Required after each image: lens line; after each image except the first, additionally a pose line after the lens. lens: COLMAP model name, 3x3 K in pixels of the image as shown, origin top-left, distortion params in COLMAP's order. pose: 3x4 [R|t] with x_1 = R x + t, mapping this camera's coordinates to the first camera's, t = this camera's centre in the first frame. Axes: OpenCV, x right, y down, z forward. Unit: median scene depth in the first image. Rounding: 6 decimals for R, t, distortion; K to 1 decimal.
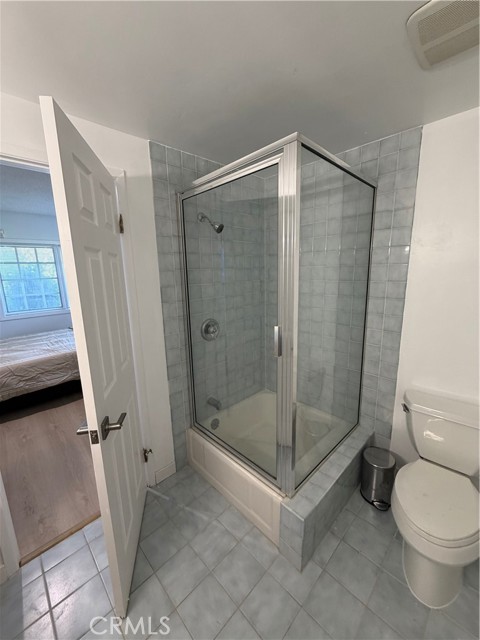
lens RADIAL K [[255.9, 0, 239.7], [0, 255.9, 318.4], [0, 0, 1]] dist [-0.001950, 0.000331]
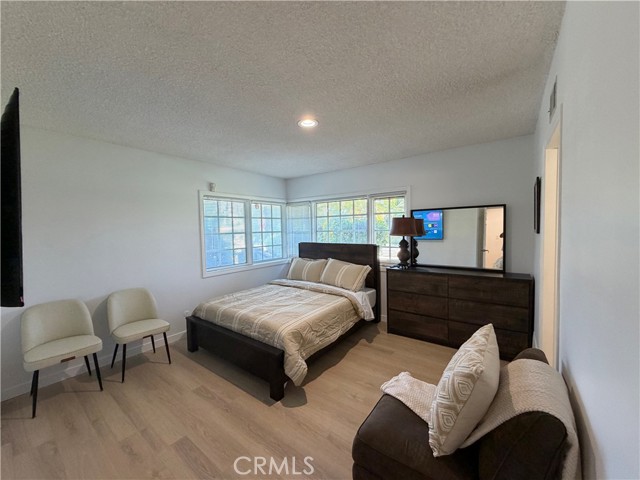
lens RADIAL K [[255.9, 0, 319.7], [0, 255.9, 238.6], [0, 0, 1]] dist [-0.001950, 0.000331]
pose [[0.989561, 0.001184, 0.144111, -0.629125], [0.021374, 0.987702, -0.154878, 0.022685], [-0.142522, 0.156341, 0.977366, 0.015685]]
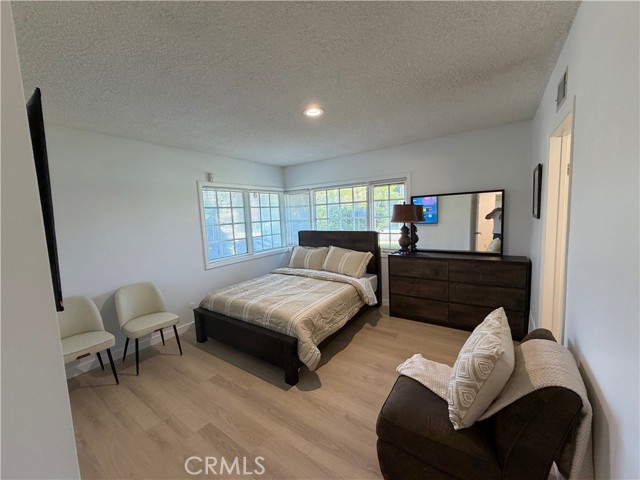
lens RADIAL K [[255.9, 0, 319.6], [0, 255.9, 238.6], [0, 0, 1]] dist [-0.001950, 0.000331]
pose [[0.983247, -0.035215, 0.178842, -0.669535], [0.053206, 0.993879, -0.096818, 0.011465], [-0.174338, 0.104712, 0.979102, 0.012829]]
